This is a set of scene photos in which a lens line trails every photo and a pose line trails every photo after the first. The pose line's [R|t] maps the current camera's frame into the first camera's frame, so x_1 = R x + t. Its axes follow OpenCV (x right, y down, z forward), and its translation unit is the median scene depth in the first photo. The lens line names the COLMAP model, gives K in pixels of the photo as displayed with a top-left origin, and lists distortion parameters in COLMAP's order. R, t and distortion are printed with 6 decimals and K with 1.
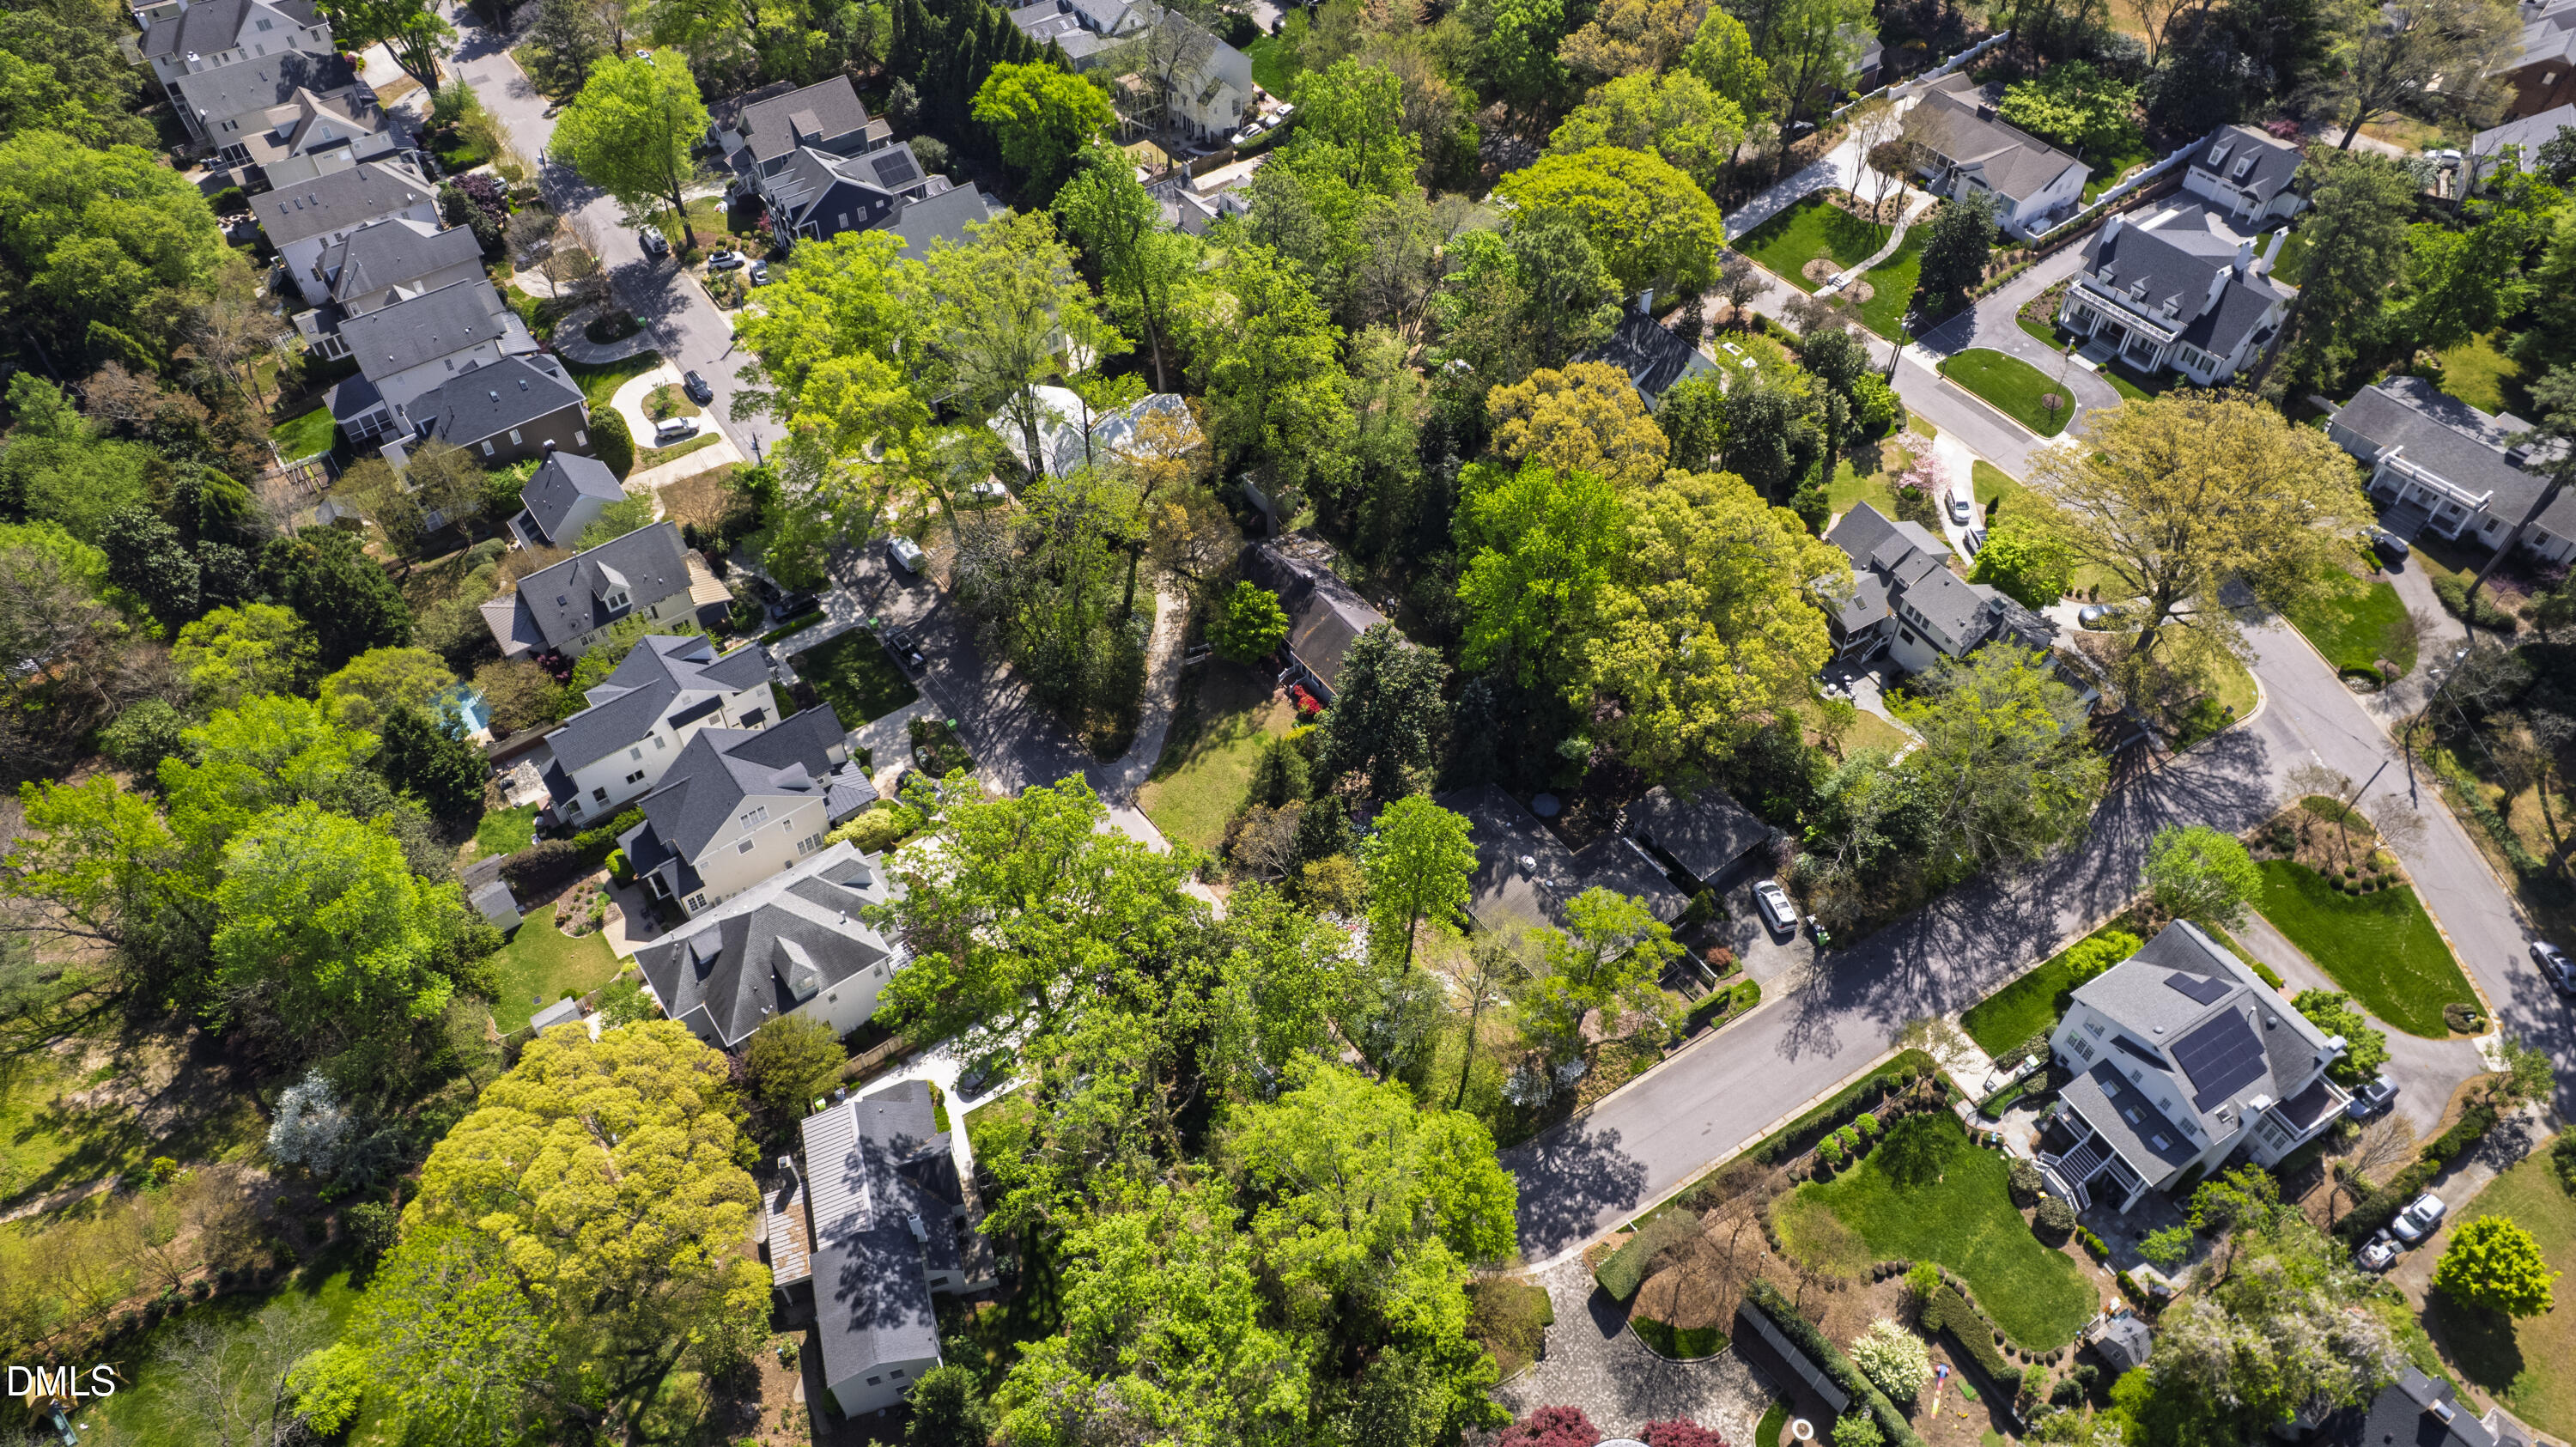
lens RADIAL K [[1656.3, 0, 1286.7], [0, 1656.3, 704.4], [0, 0, 1]] dist [-0.069067, 0.056685]
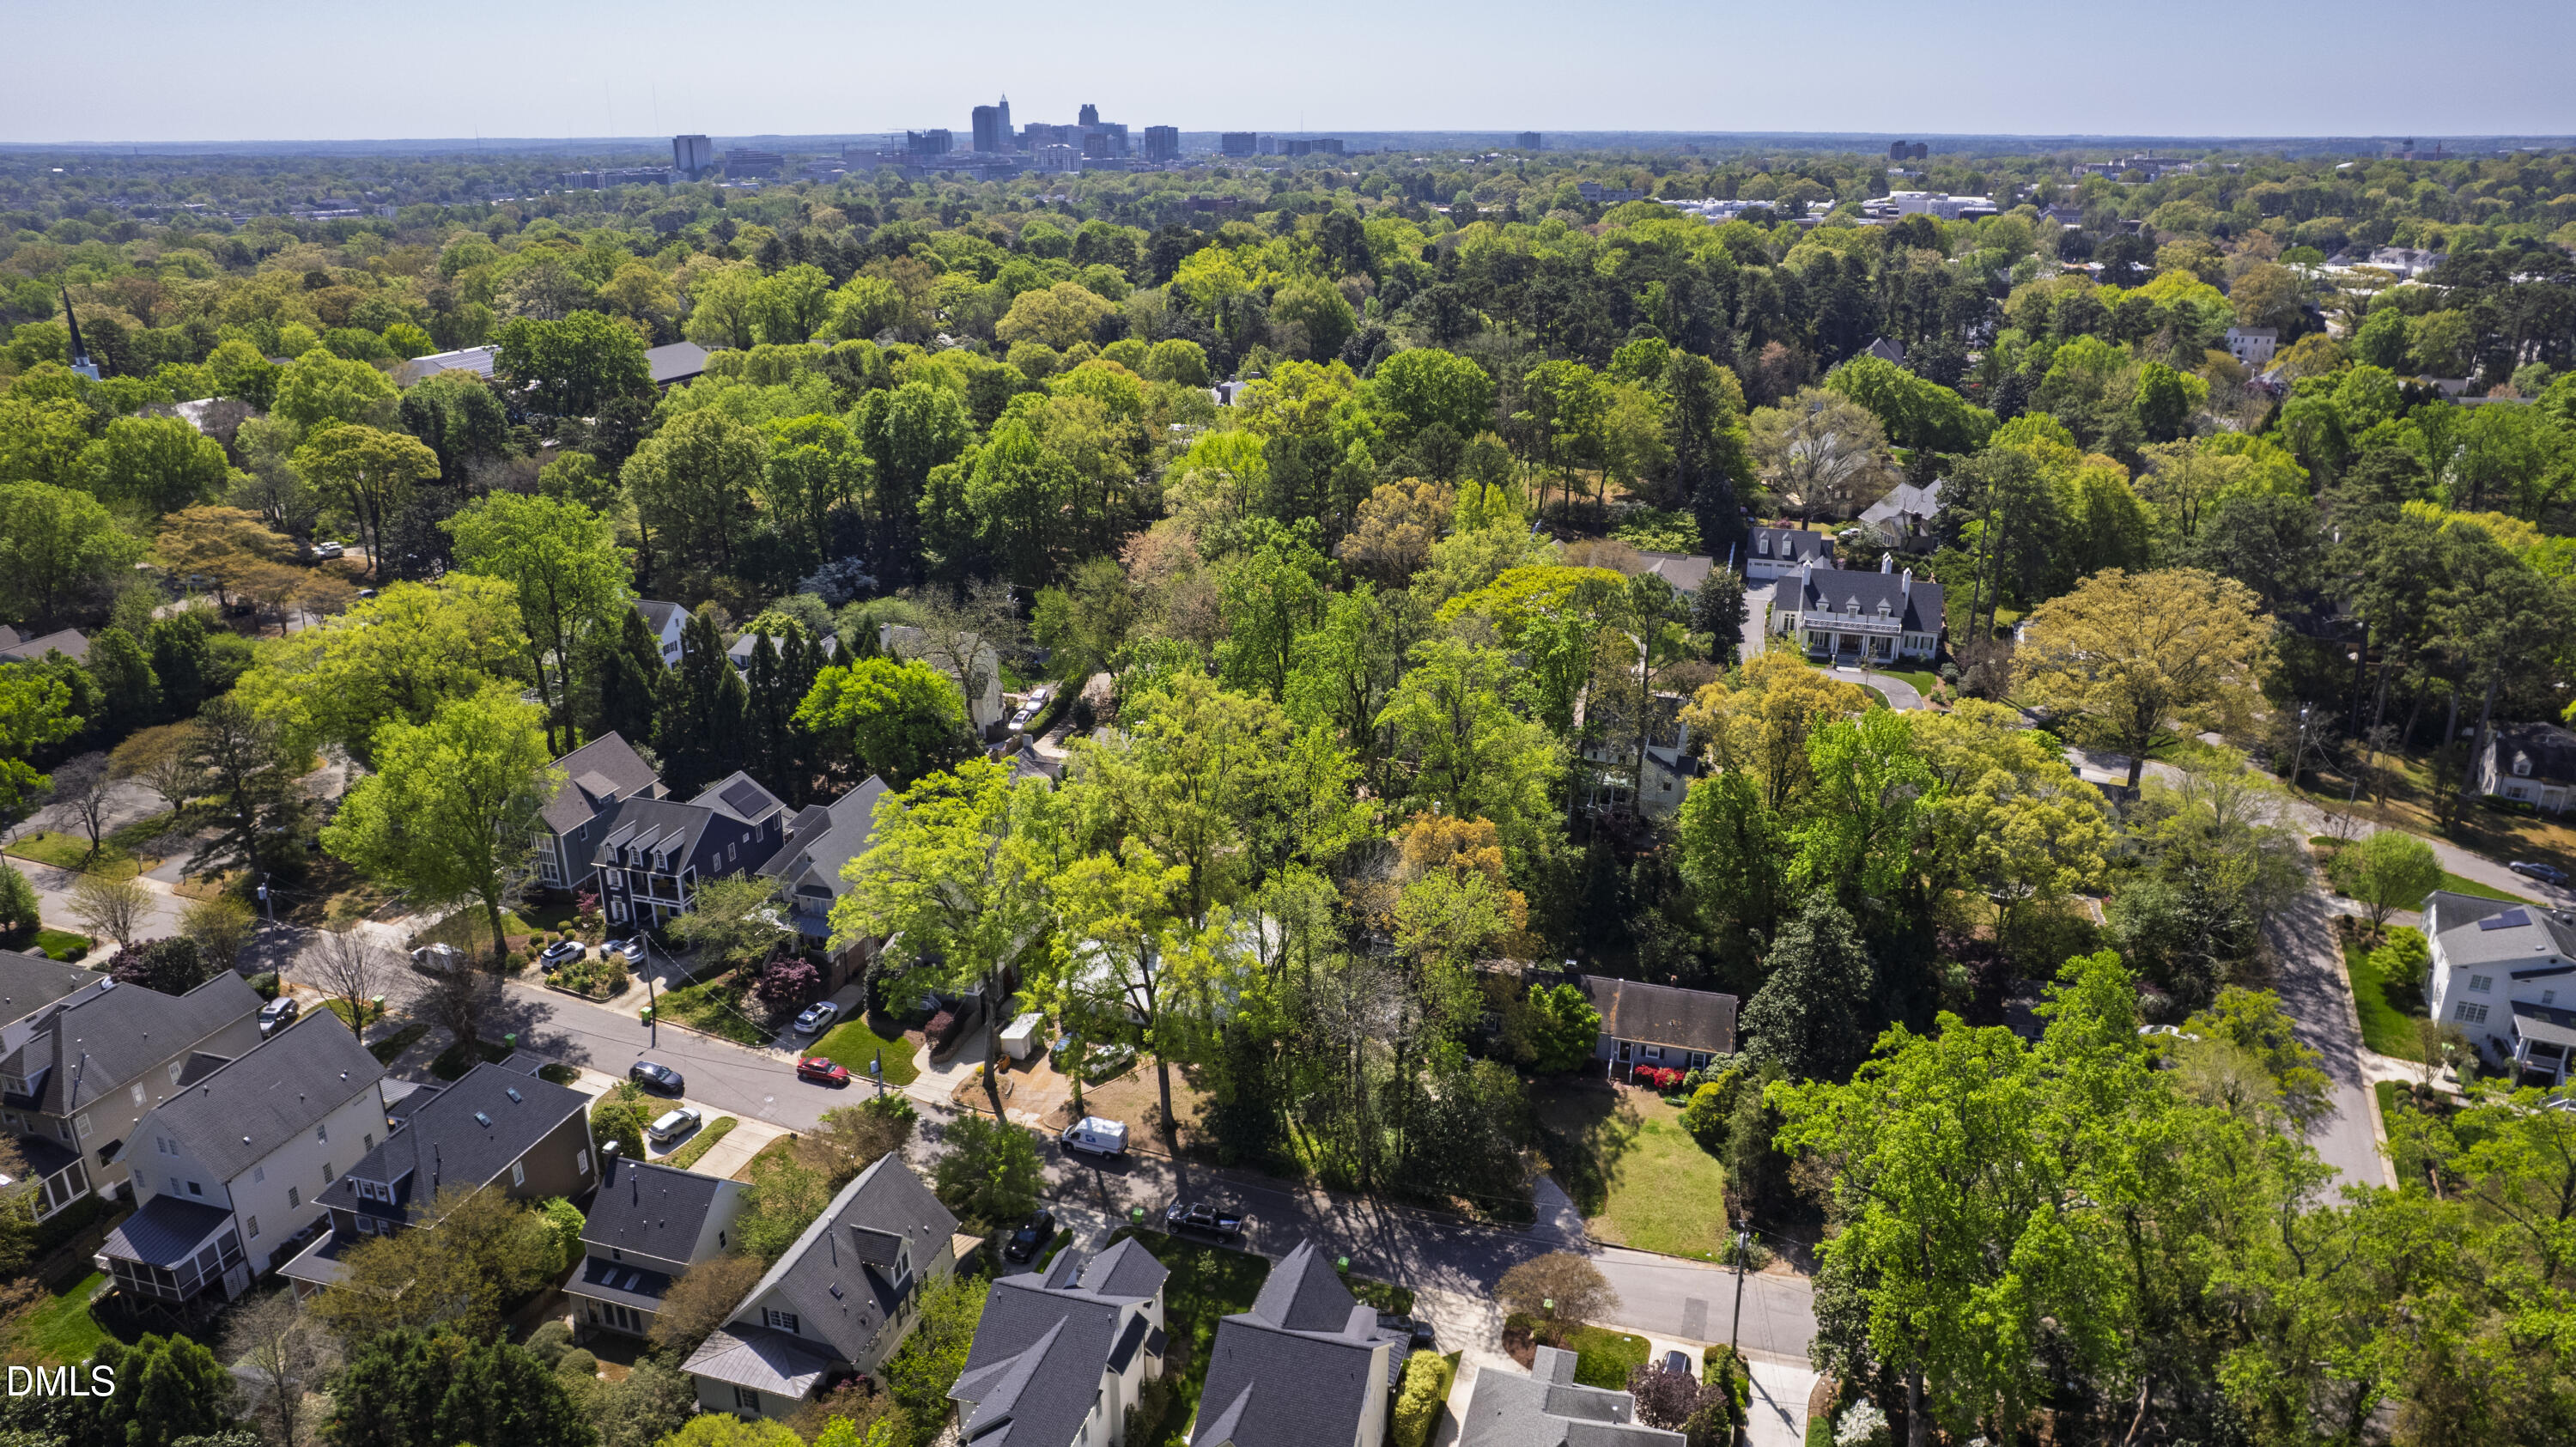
lens RADIAL K [[1656.3, 0, 1269.4], [0, 1656.3, 721.2], [0, 0, 1]] dist [-0.069067, 0.056685]
pose [[0.805081, -0.202116, 0.557668, -0.636186], [0.435530, 0.839677, -0.324432, 0.035276], [-0.402689, 0.504075, 0.764035, 0.312390]]
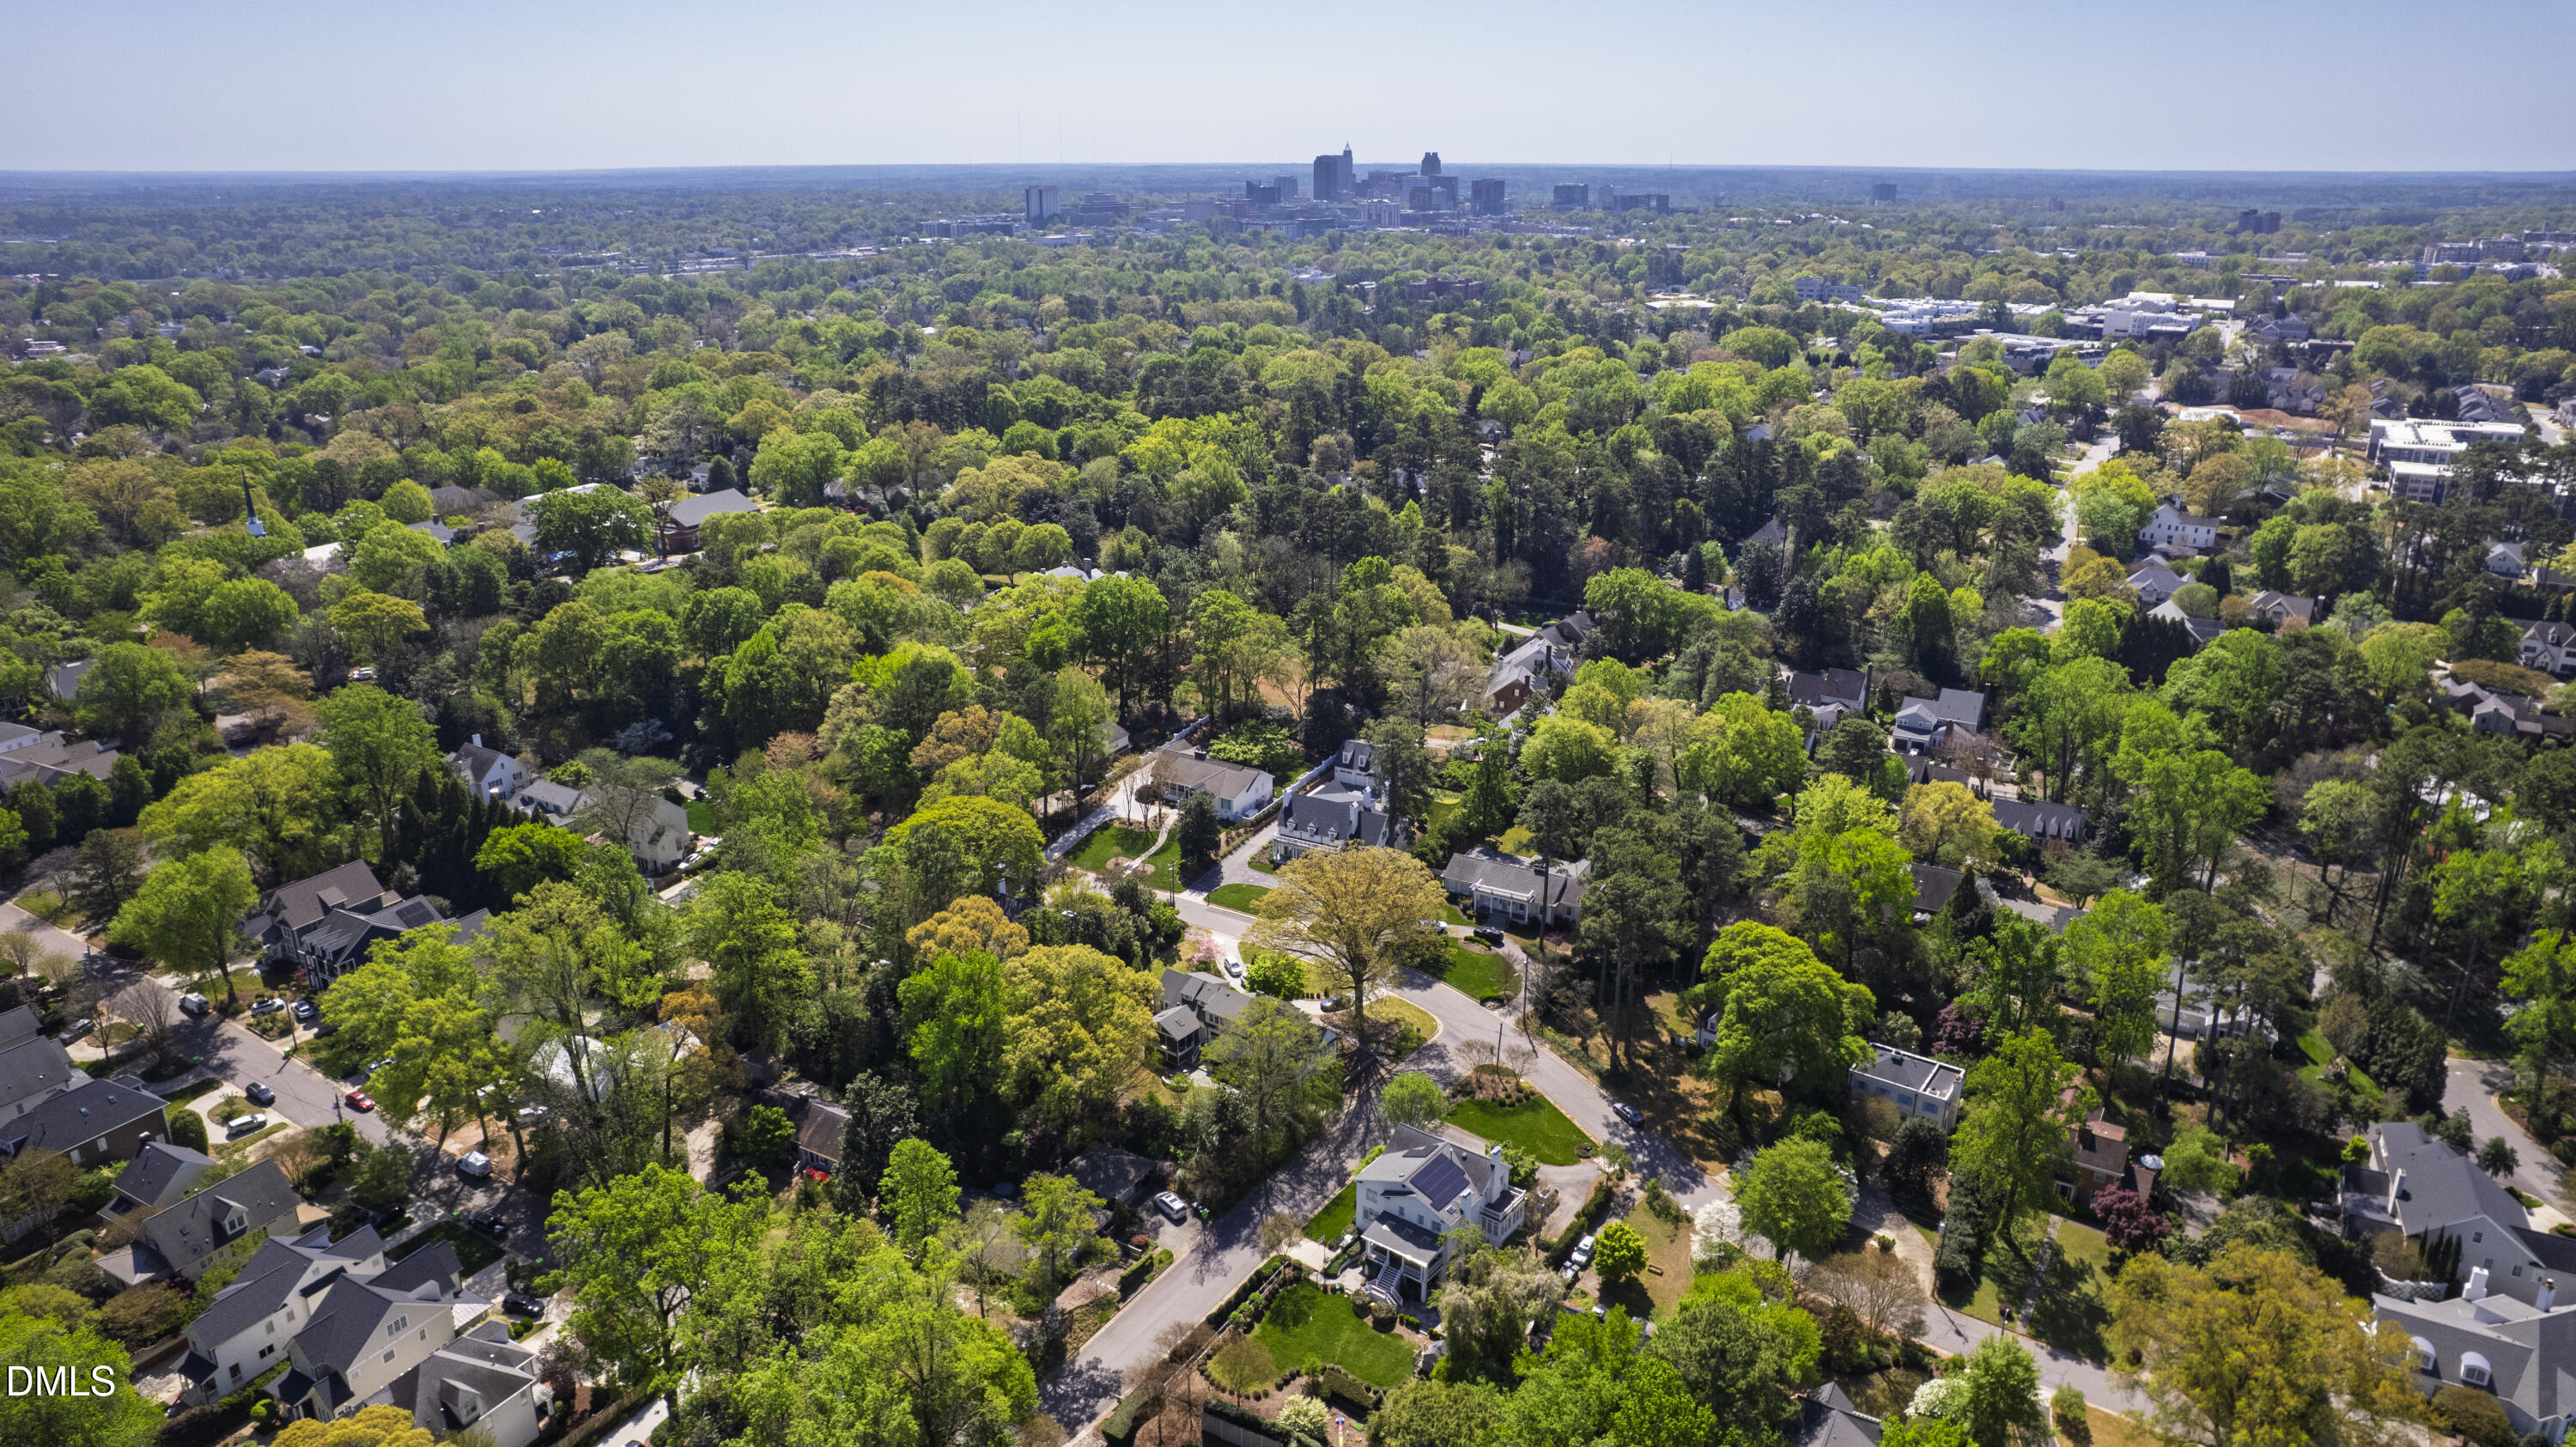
lens RADIAL K [[1656.3, 0, 1290.9], [0, 1656.3, 719.6], [0, 0, 1]] dist [-0.069067, 0.056685]
pose [[0.916867, -0.129874, 0.377475, -0.095068], [0.291573, 0.863731, -0.411040, 0.352532], [-0.272653, 0.486931, 0.829794, -0.424801]]
